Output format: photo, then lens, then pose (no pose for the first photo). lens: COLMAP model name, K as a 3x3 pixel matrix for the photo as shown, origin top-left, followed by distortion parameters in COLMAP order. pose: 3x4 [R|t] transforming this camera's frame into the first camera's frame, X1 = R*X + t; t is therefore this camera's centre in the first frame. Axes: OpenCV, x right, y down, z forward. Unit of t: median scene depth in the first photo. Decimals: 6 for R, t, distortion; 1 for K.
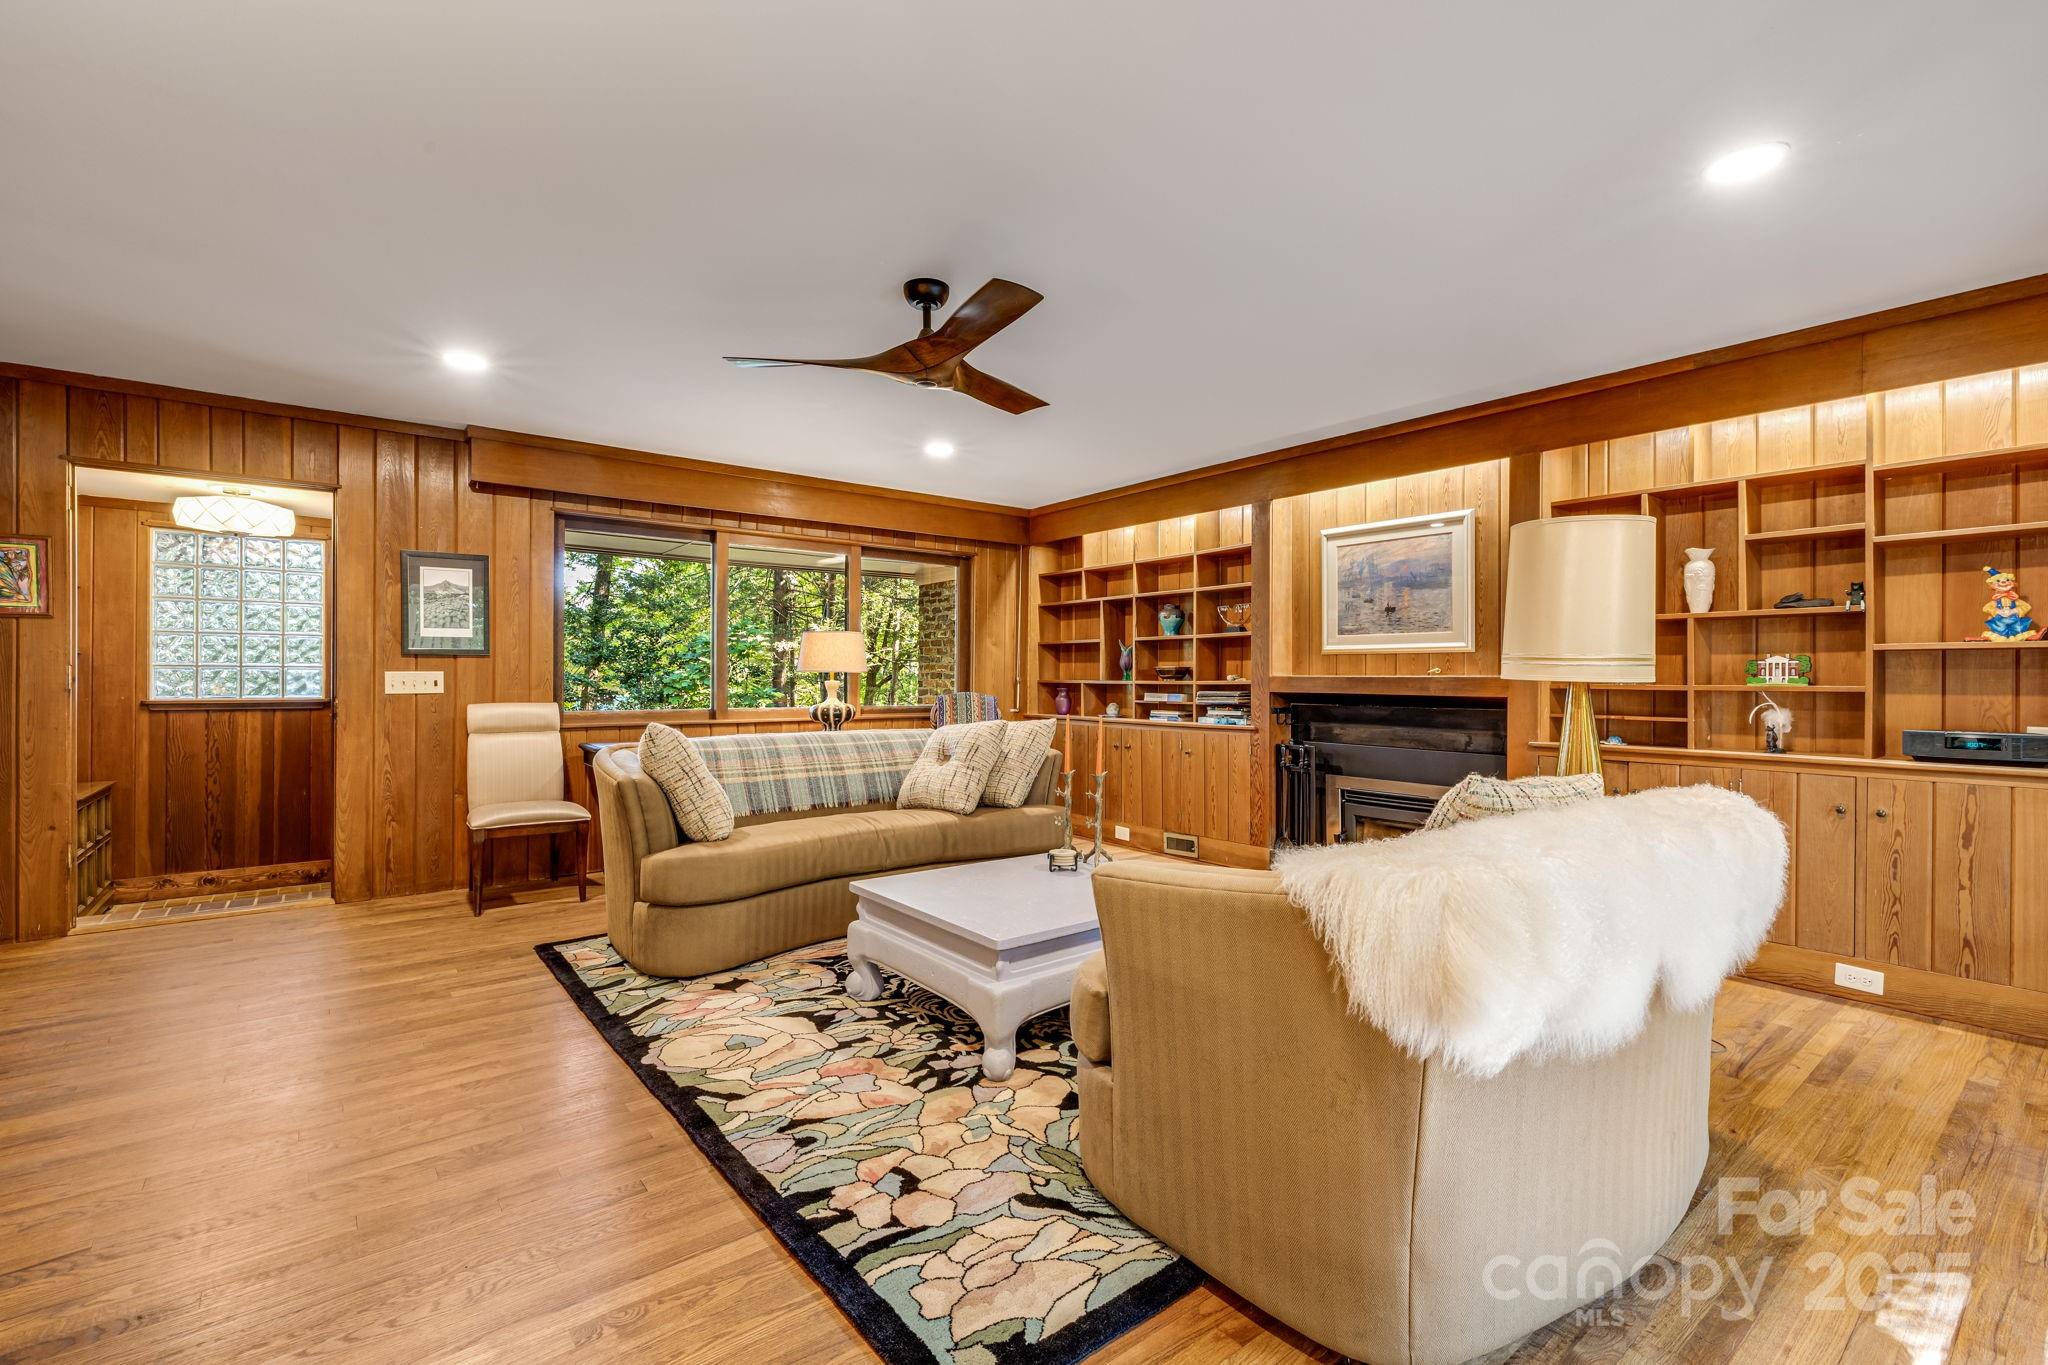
lens RADIAL K [[900.4, 0, 1011.8], [0, 900.4, 676.5], [0, 0, 1]] dist [0.000597, -0.000224]
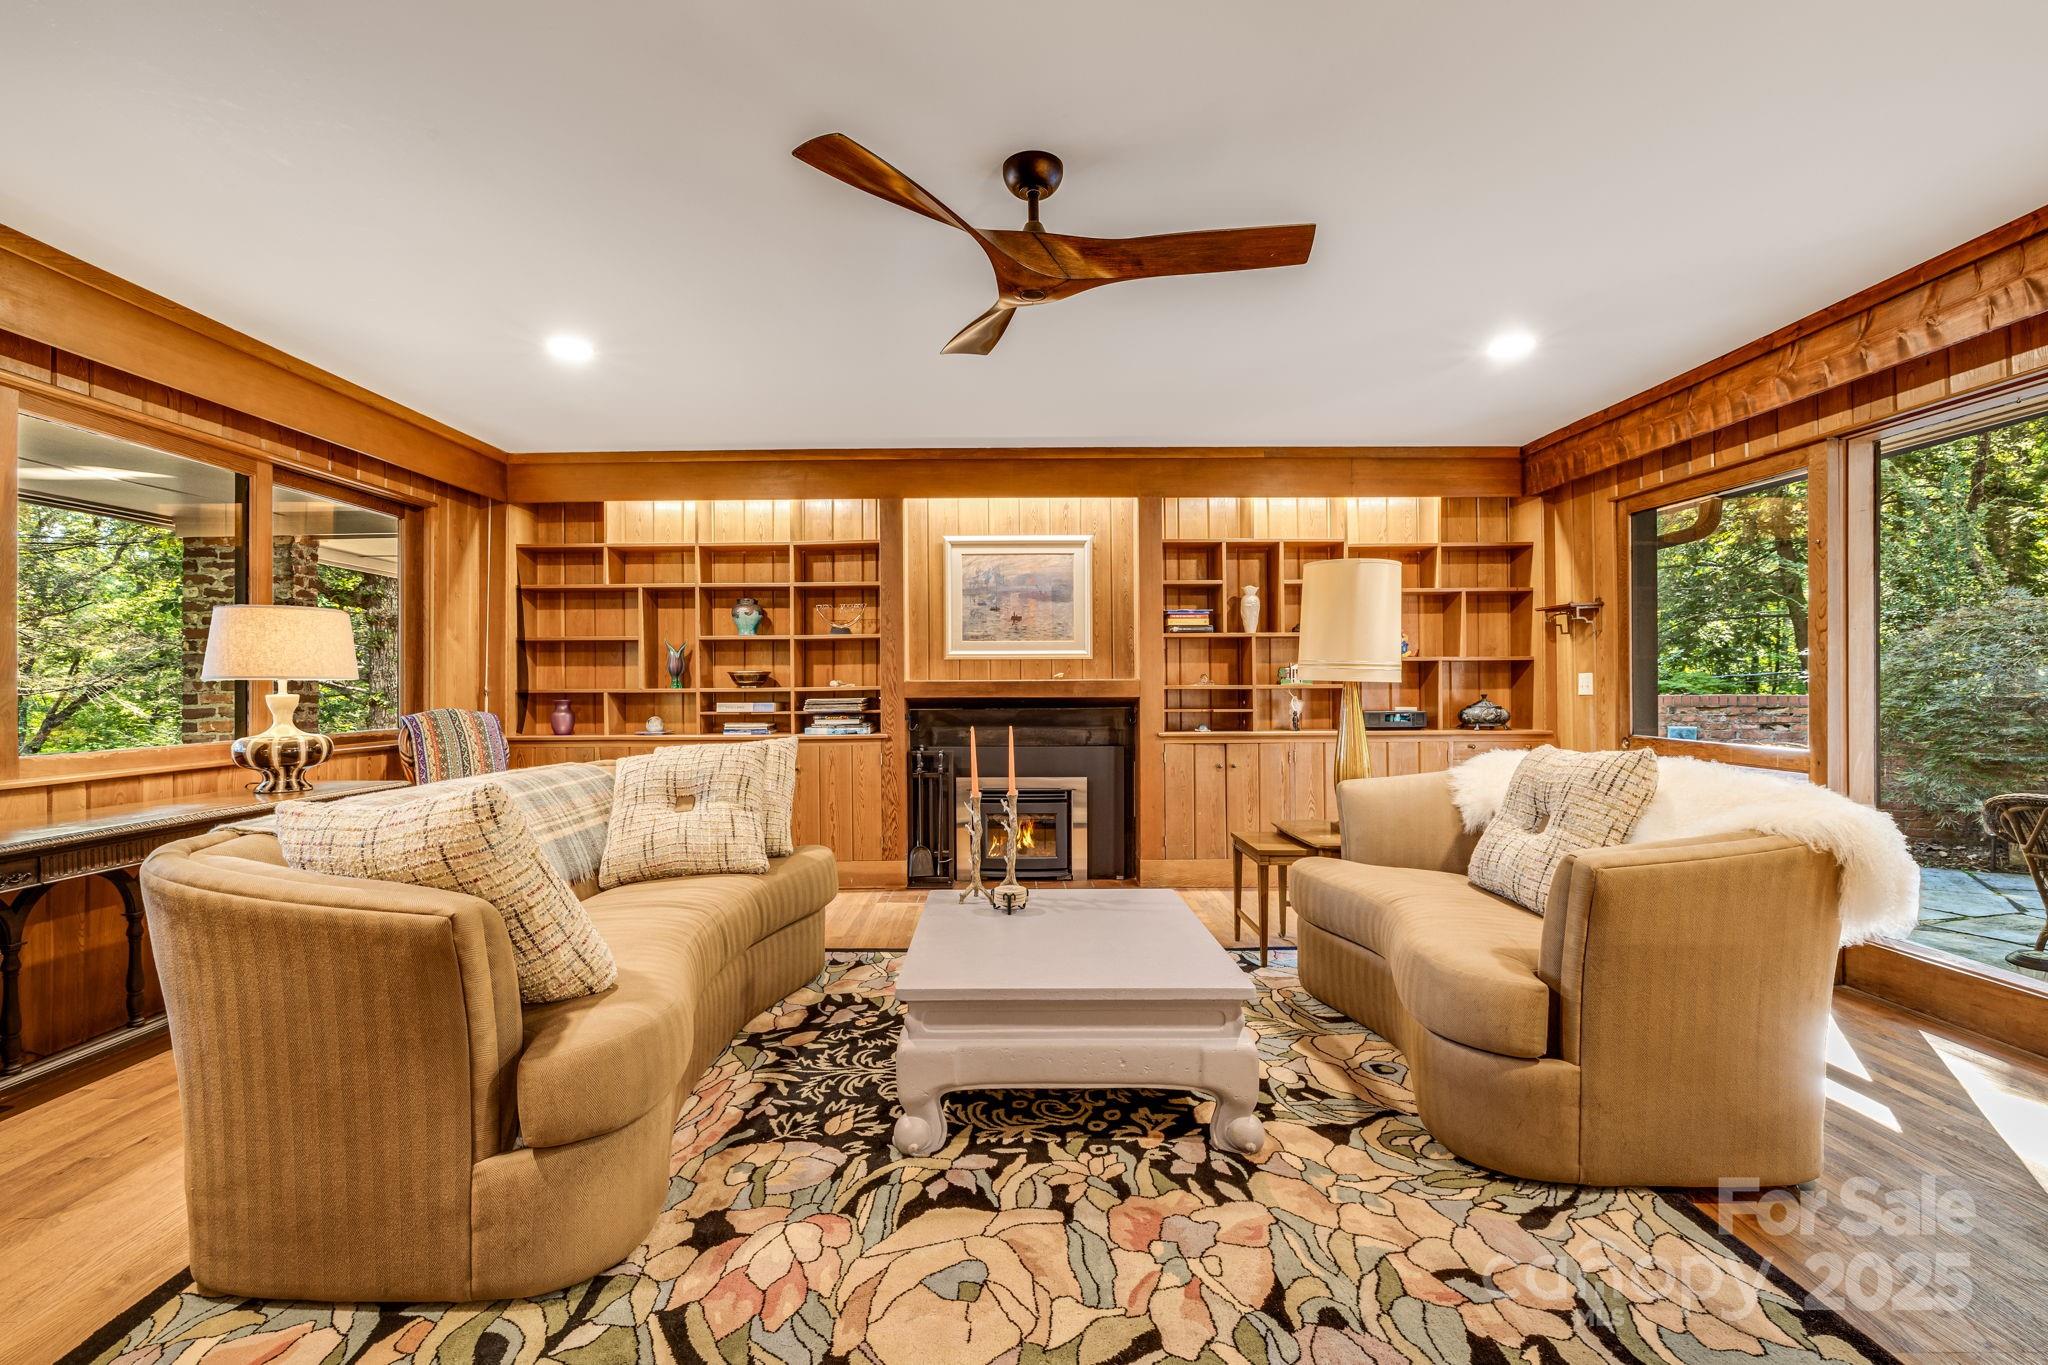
lens RADIAL K [[900.4, 0, 1014.7], [0, 900.4, 682.9], [0, 0, 1]] dist [0.000597, -0.000224]
pose [[0.614122, -0.008849, 0.789161, -0.628970], [0.007525, 0.999957, 0.005357, -0.004714], [-0.789175, 0.002649, 0.614163, 0.491020]]
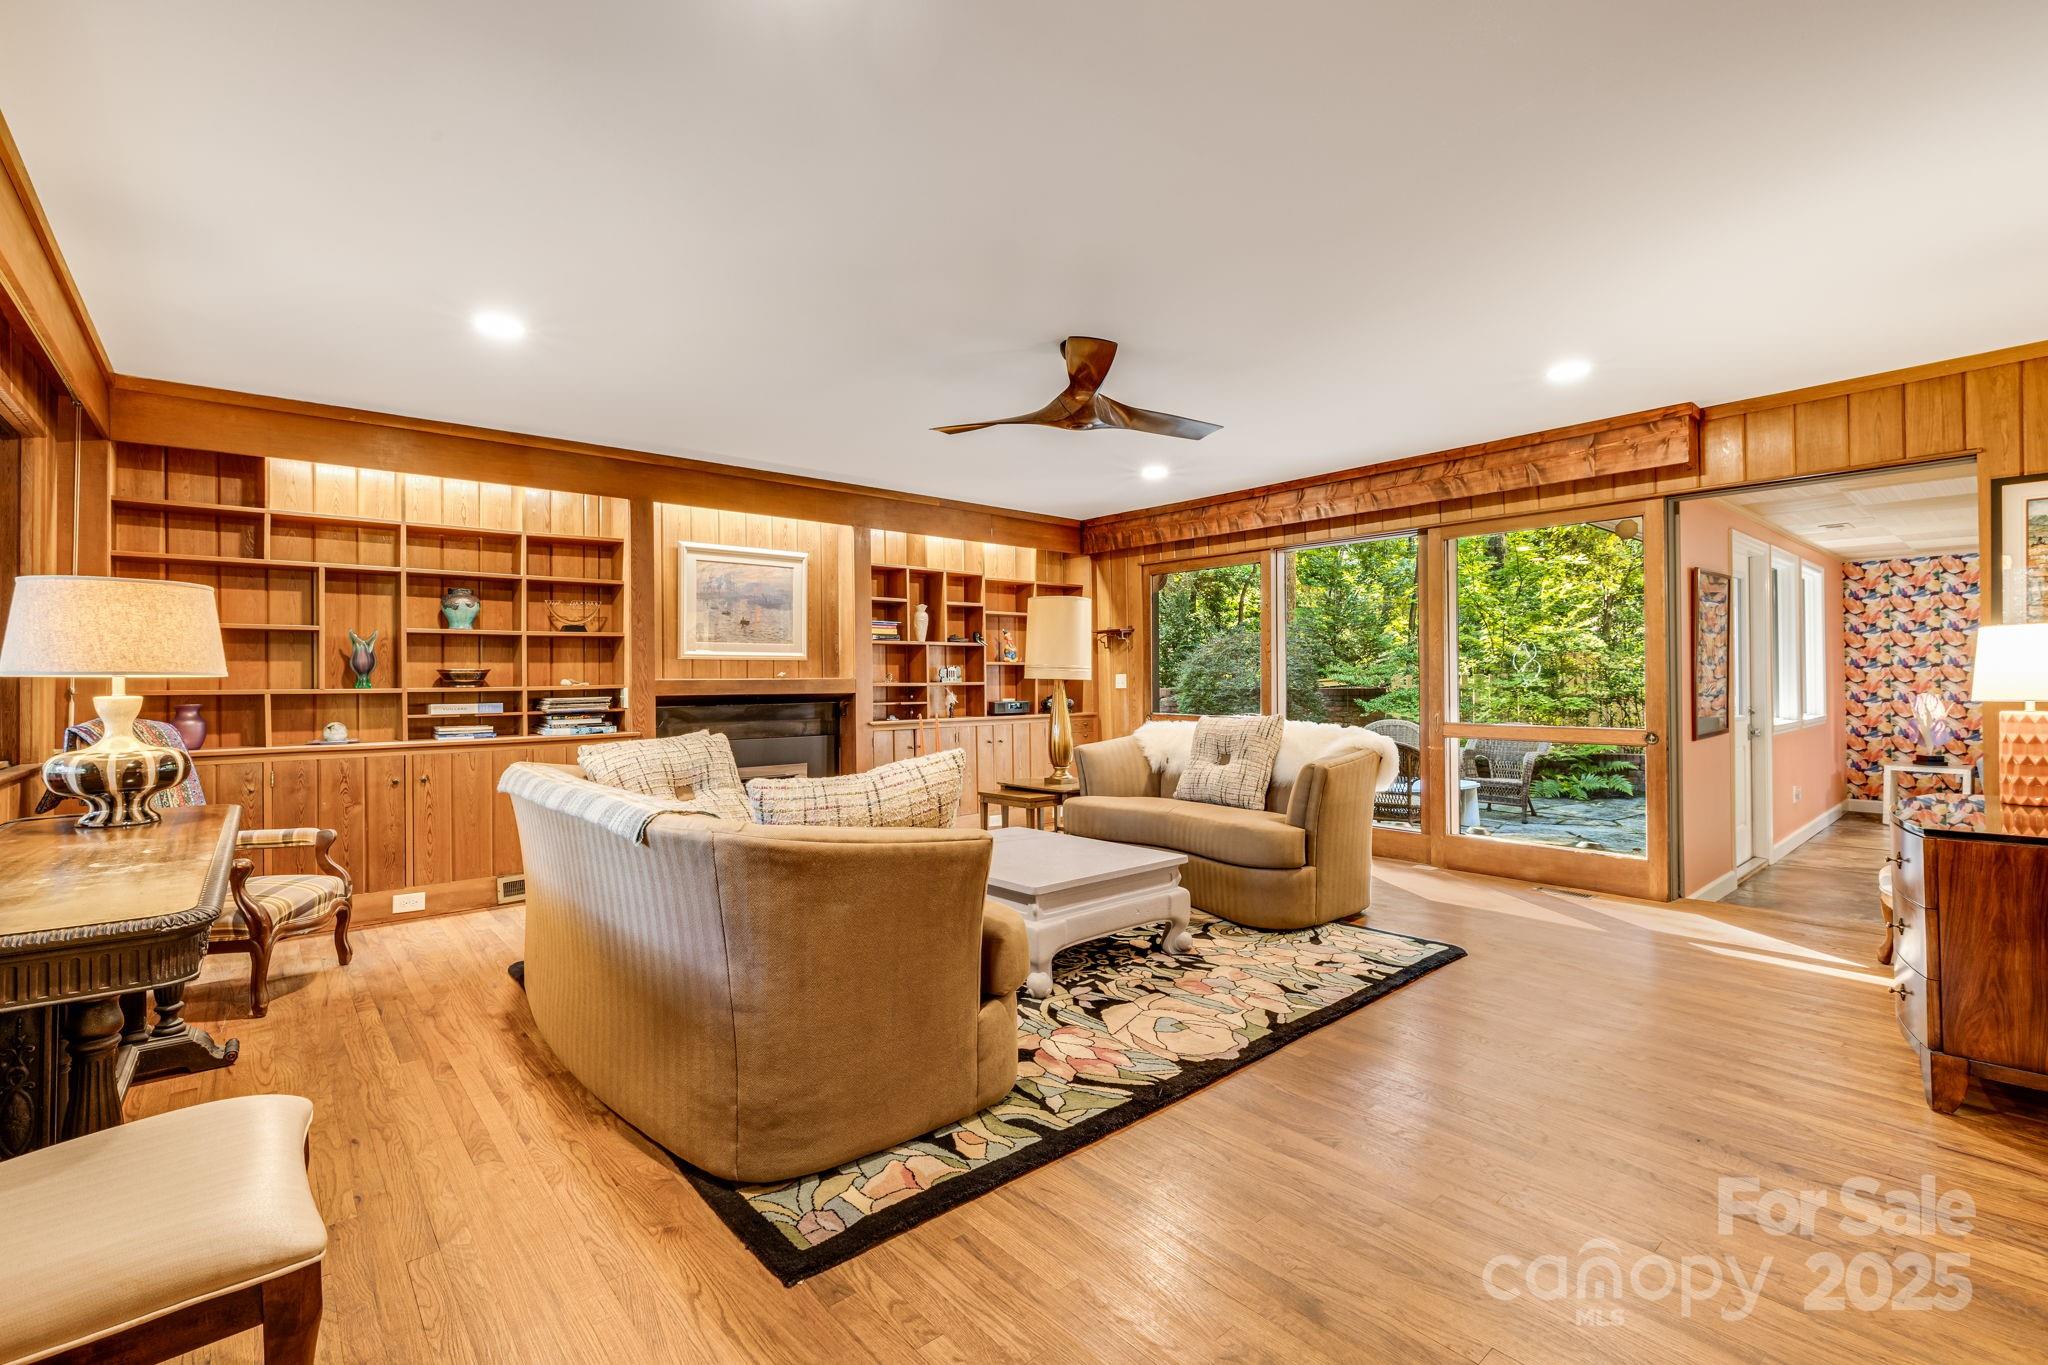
lens RADIAL K [[900.4, 0, 1002.3], [0, 900.4, 674.0], [0, 0, 1]] dist [0.000597, -0.000224]
pose [[-0.043571, 0.000737, 0.999050, -1.121291], [0.005883, 0.999983, -0.000482, -0.006823], [-0.999033, 0.005856, -0.043574, 1.030953]]
